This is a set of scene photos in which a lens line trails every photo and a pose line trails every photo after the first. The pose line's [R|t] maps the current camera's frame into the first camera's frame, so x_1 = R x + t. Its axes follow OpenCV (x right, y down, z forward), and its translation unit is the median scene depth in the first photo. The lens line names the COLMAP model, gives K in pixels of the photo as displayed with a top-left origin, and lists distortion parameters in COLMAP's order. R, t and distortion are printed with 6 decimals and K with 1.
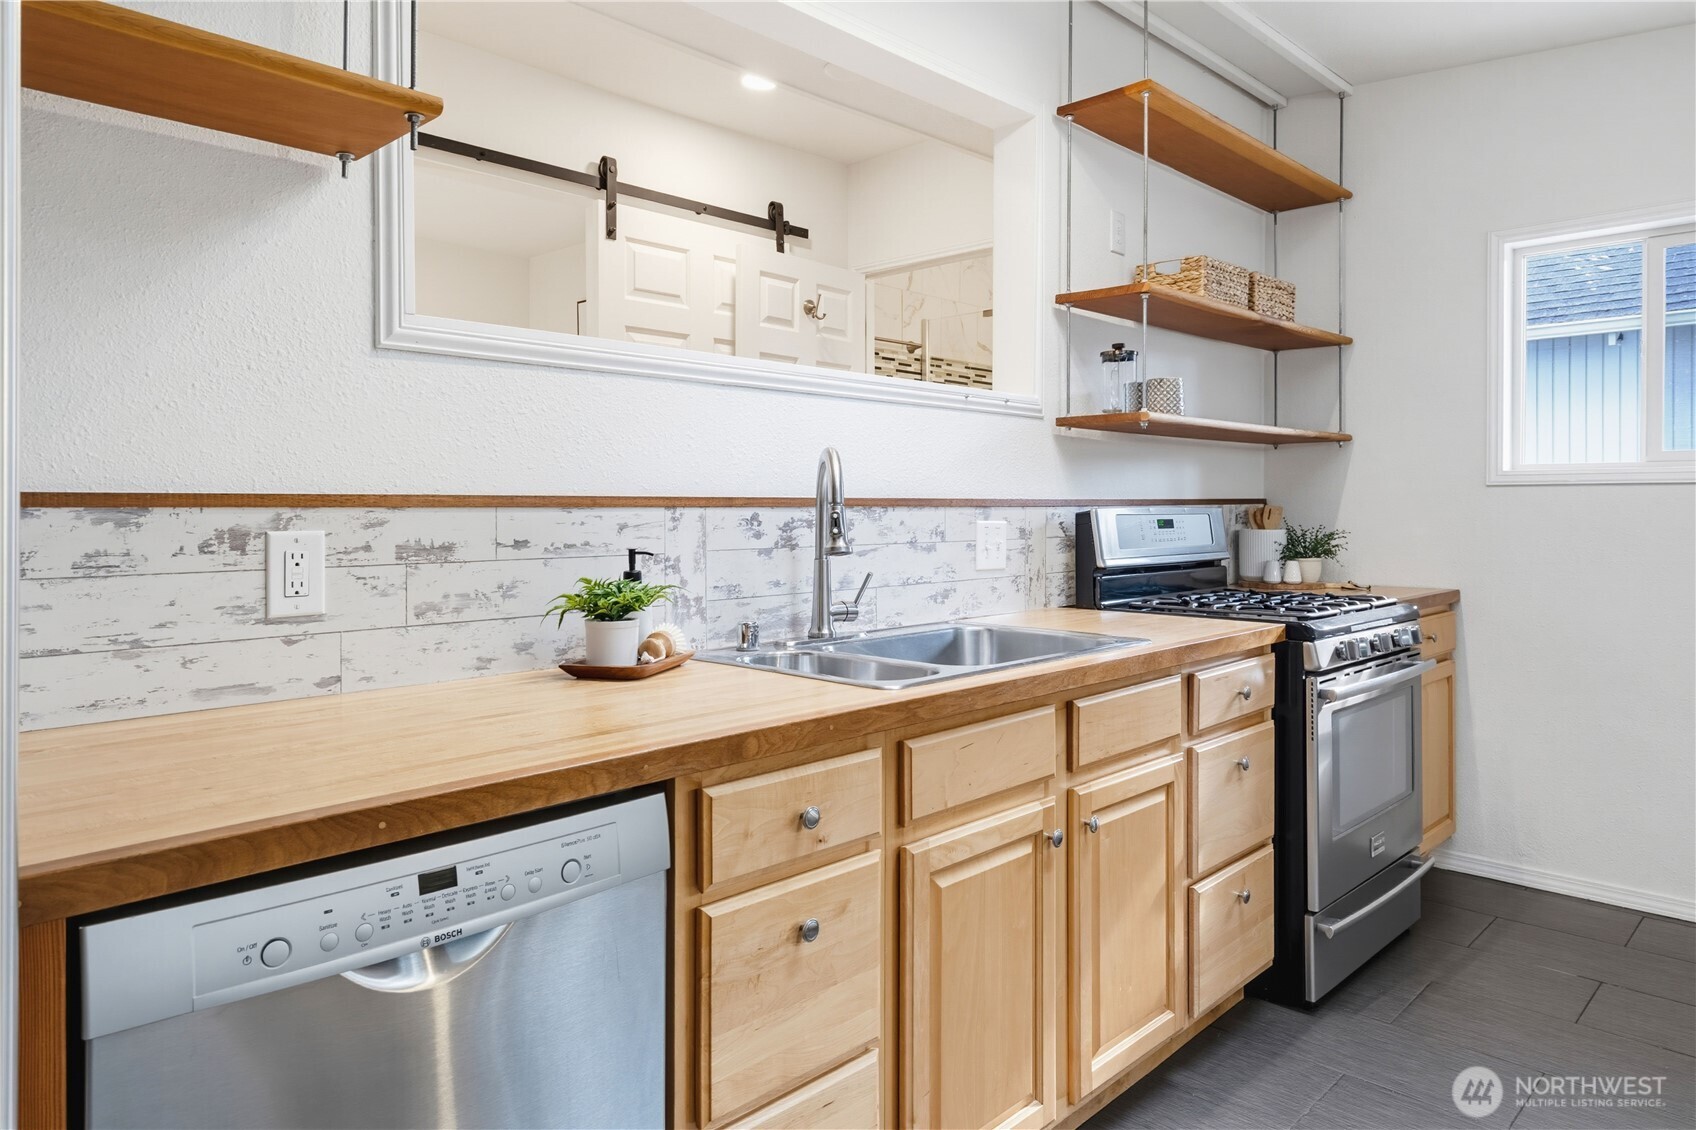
lens RADIAL K [[1102.9, 0, 836.7], [0, 1102.9, 512.4], [0, 0, 1]] dist [0.009262, -0.003730]
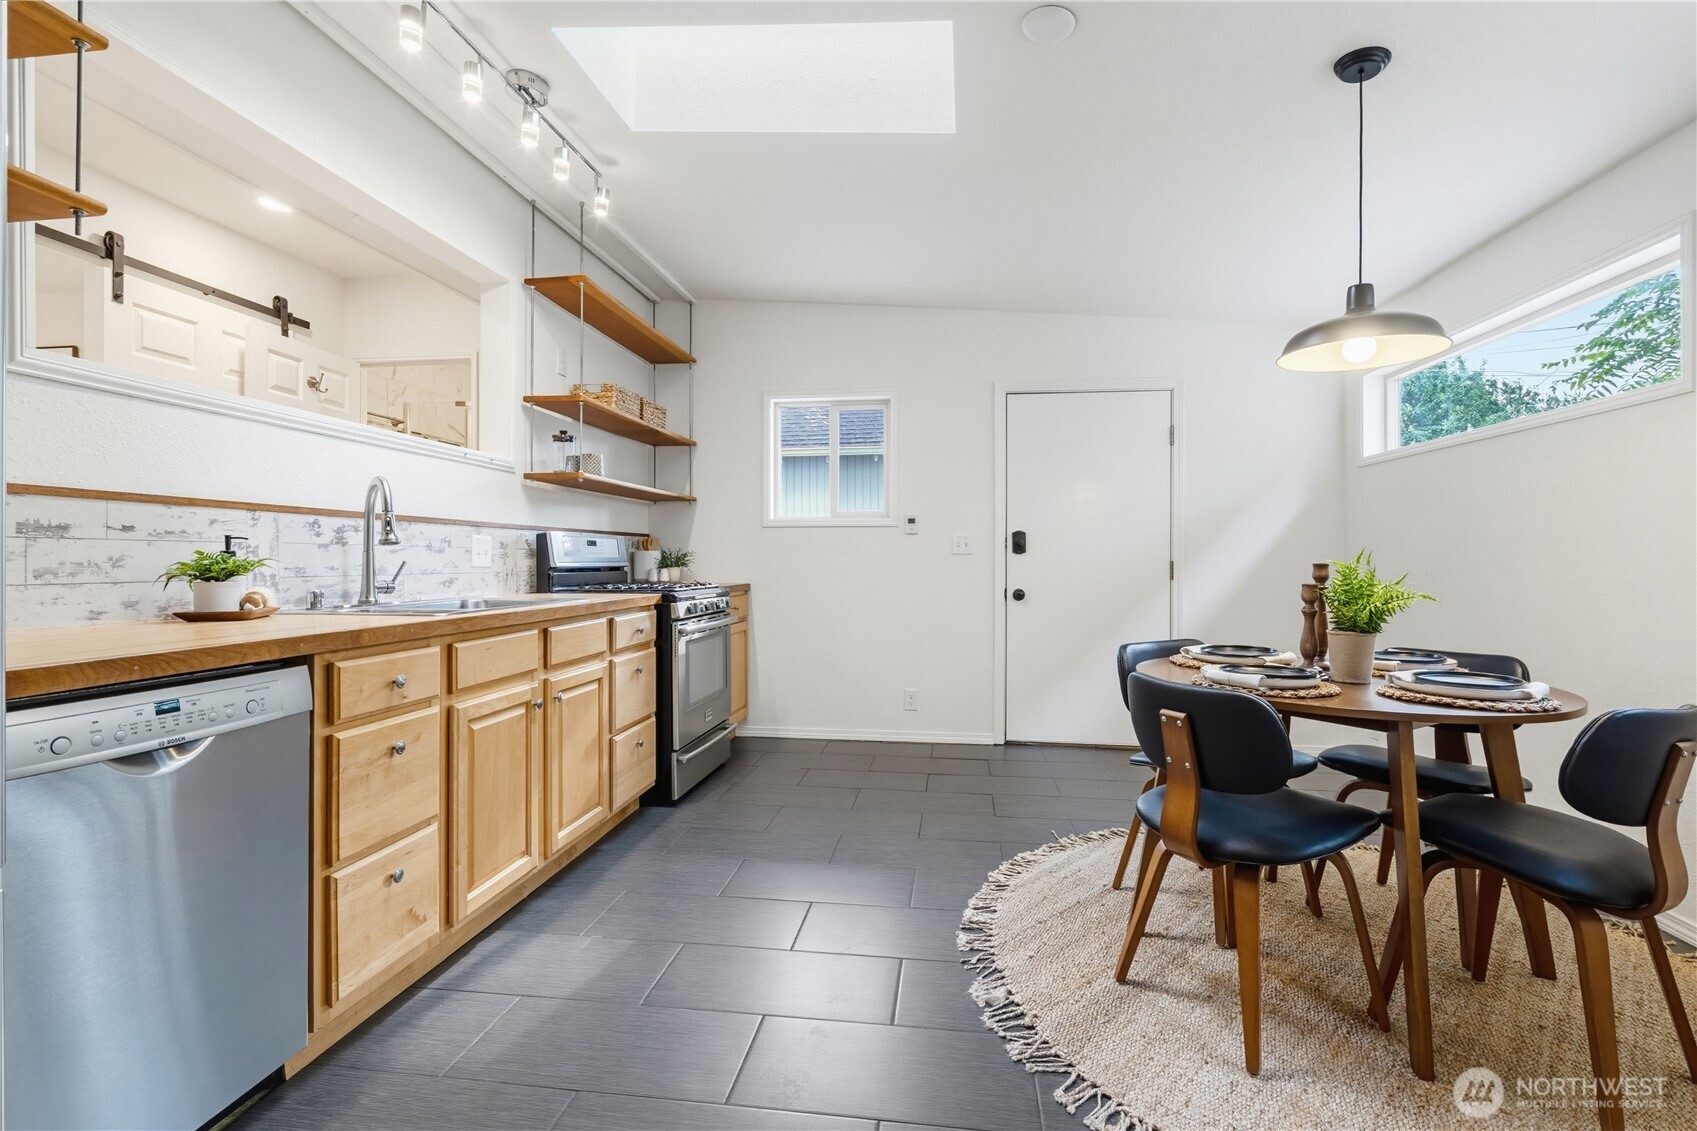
lens RADIAL K [[770.3, 0, 851.3], [0, 770.3, 558.9], [0, 0, 1]] dist [-0.000829, 0.000341]
pose [[0.806767, 0.000765, 0.590870, -0.088731], [0.001455, 0.999994, -0.003282, 0.048980], [-0.590869, 0.003507, 0.806760, -0.201873]]
